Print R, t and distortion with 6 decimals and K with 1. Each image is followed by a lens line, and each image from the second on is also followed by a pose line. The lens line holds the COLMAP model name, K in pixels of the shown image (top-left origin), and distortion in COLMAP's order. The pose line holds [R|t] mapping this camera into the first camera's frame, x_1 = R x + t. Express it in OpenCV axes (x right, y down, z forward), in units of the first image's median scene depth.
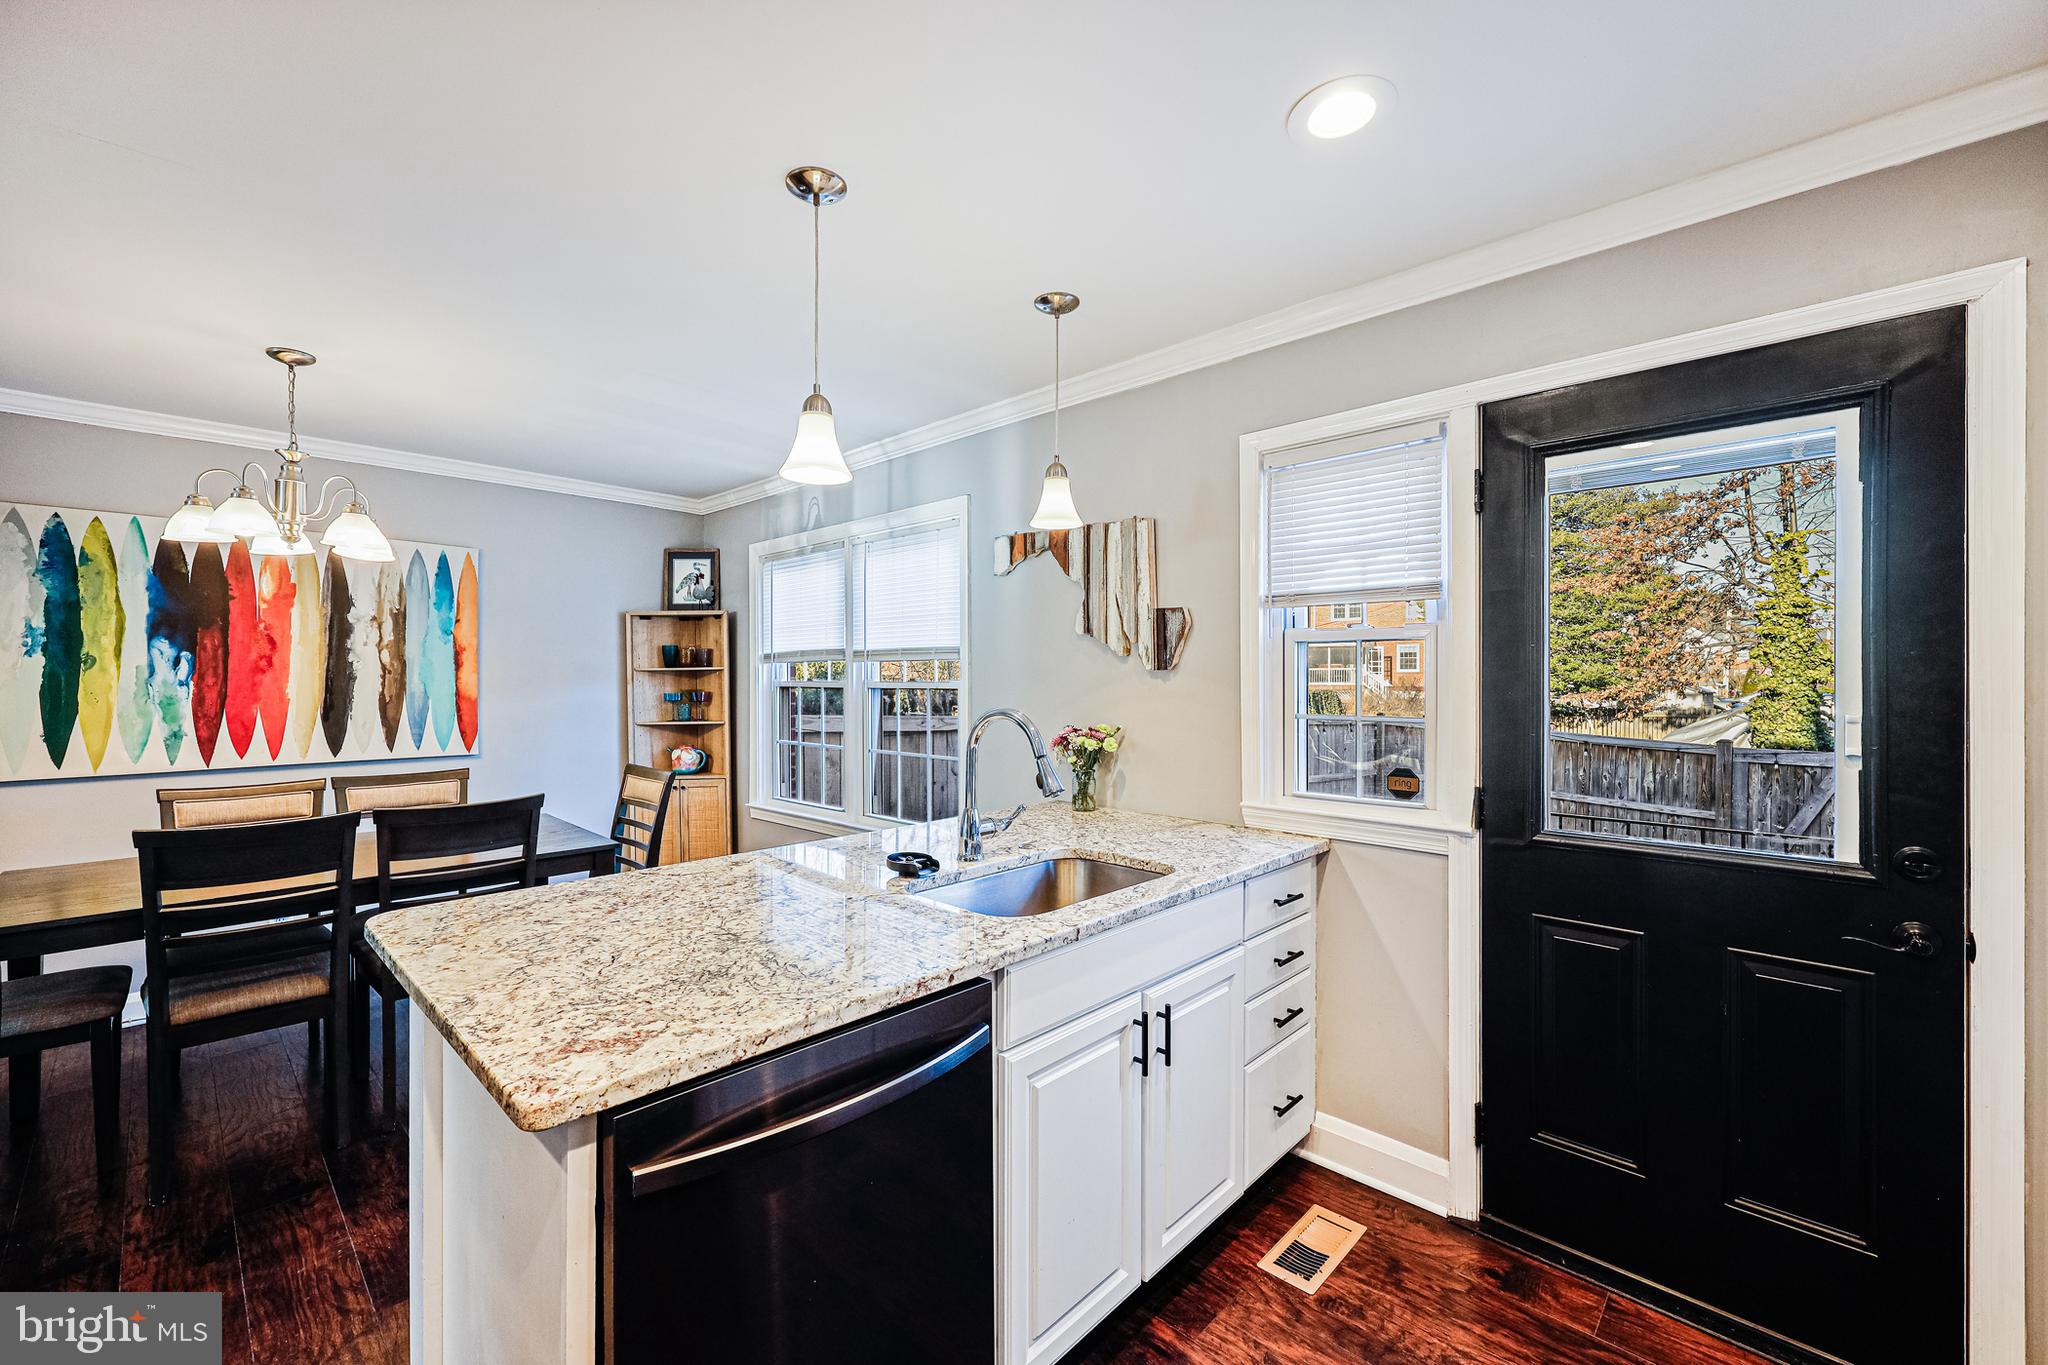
lens RADIAL K [[831.1, 0, 1072.0], [0, 831.1, 681.9], [0, 0, 1]] dist [-0.002449, -0.000821]
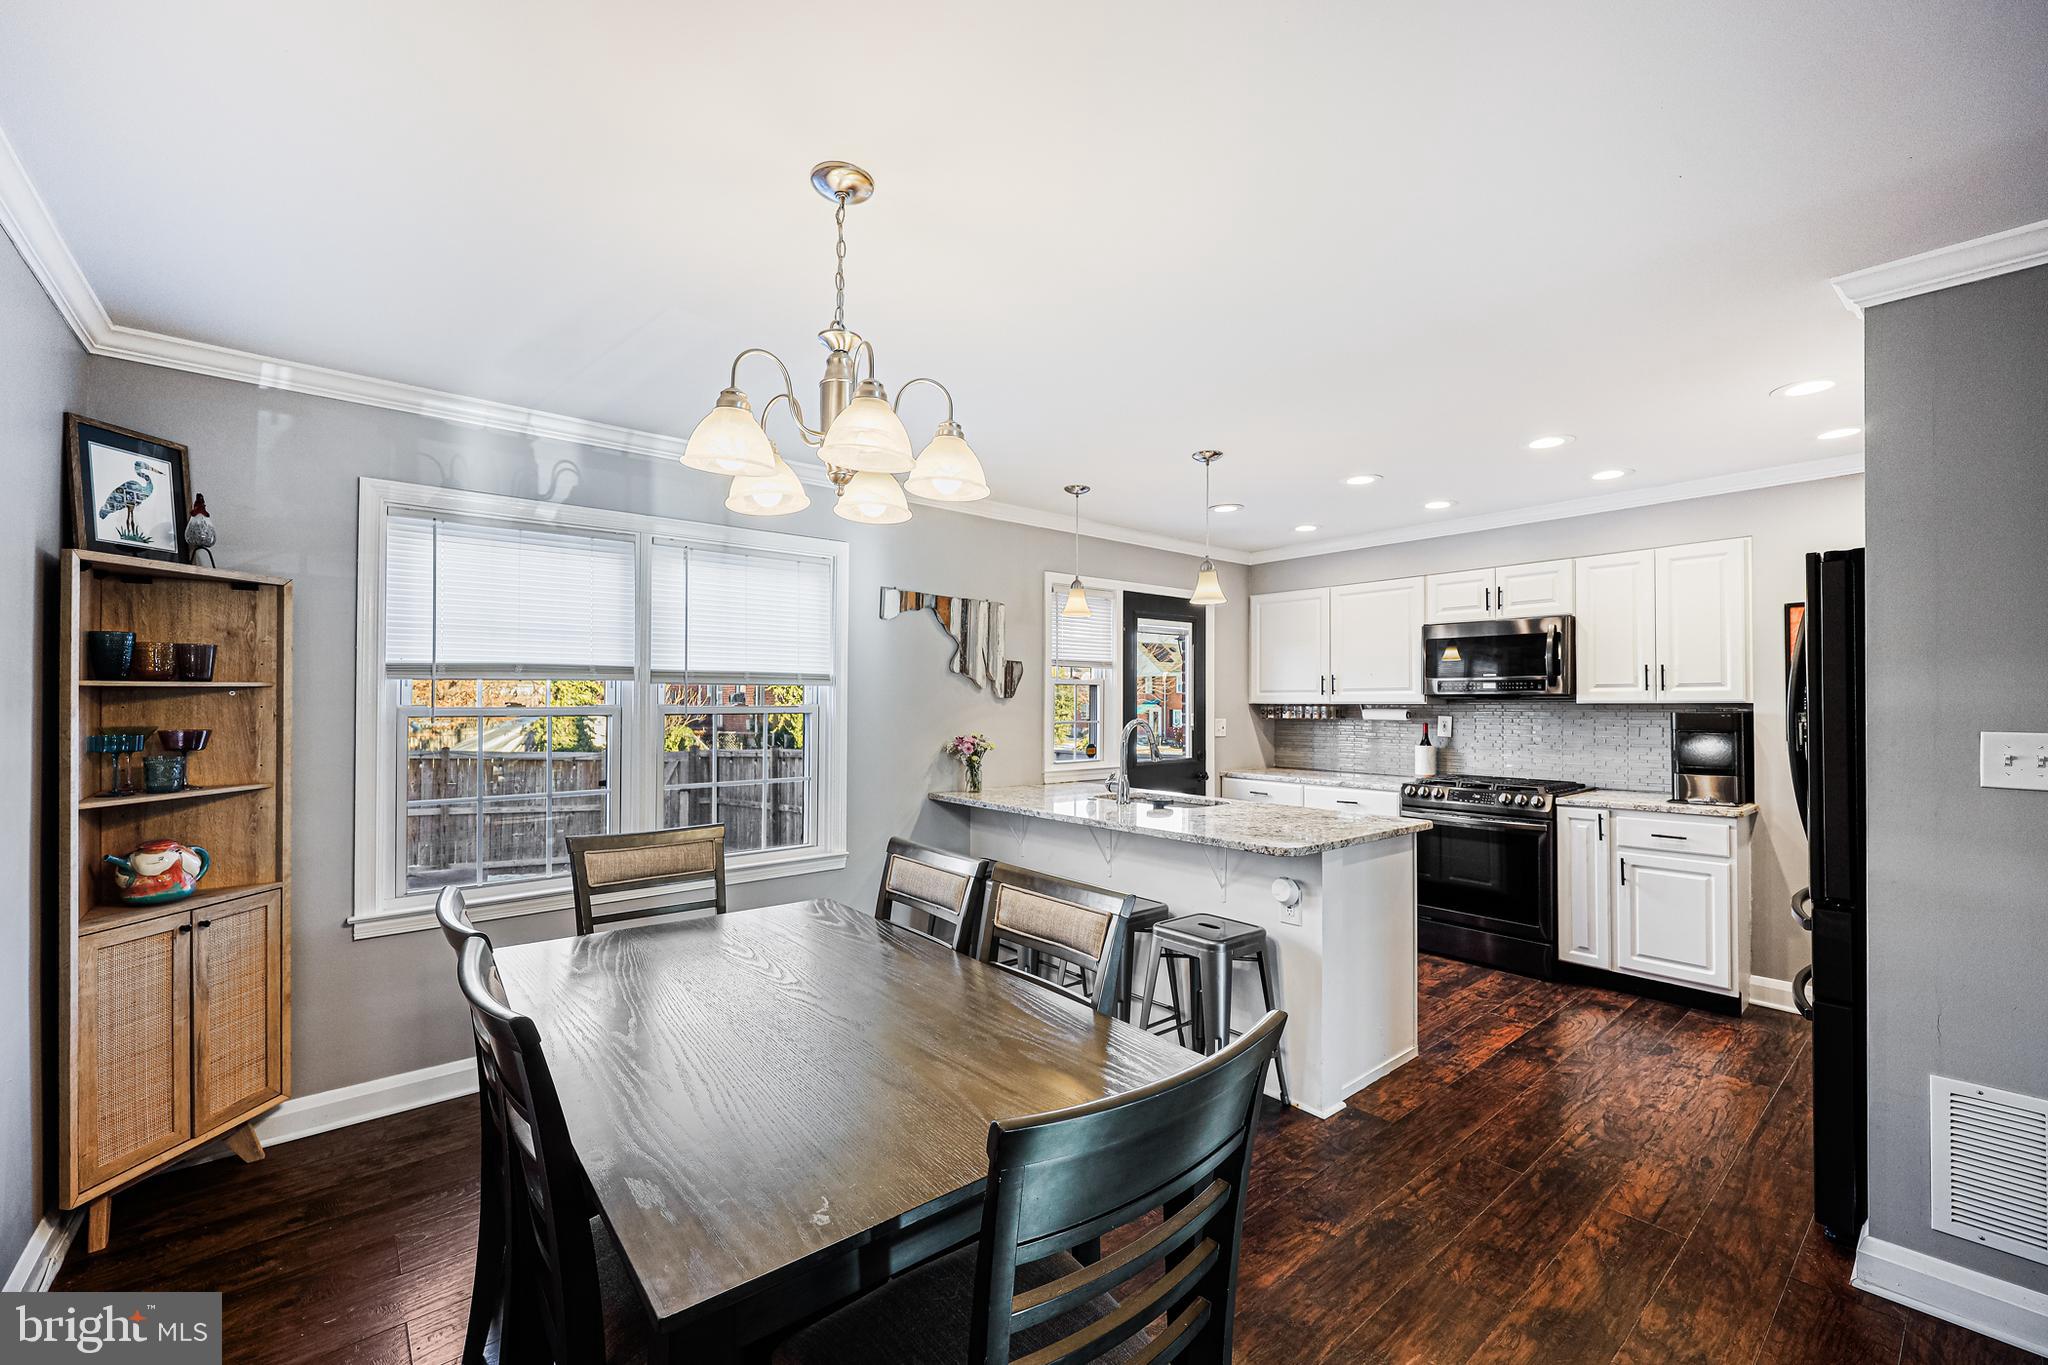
lens RADIAL K [[831.1, 0, 985.8], [0, 831.1, 698.4], [0, 0, 1]] dist [-0.002449, -0.000821]
pose [[0.151232, 0.003062, 0.988493, -1.316138], [0.001900, 0.999992, -0.003388, -0.006706], [-0.988496, 0.002390, 0.151225, 0.685925]]
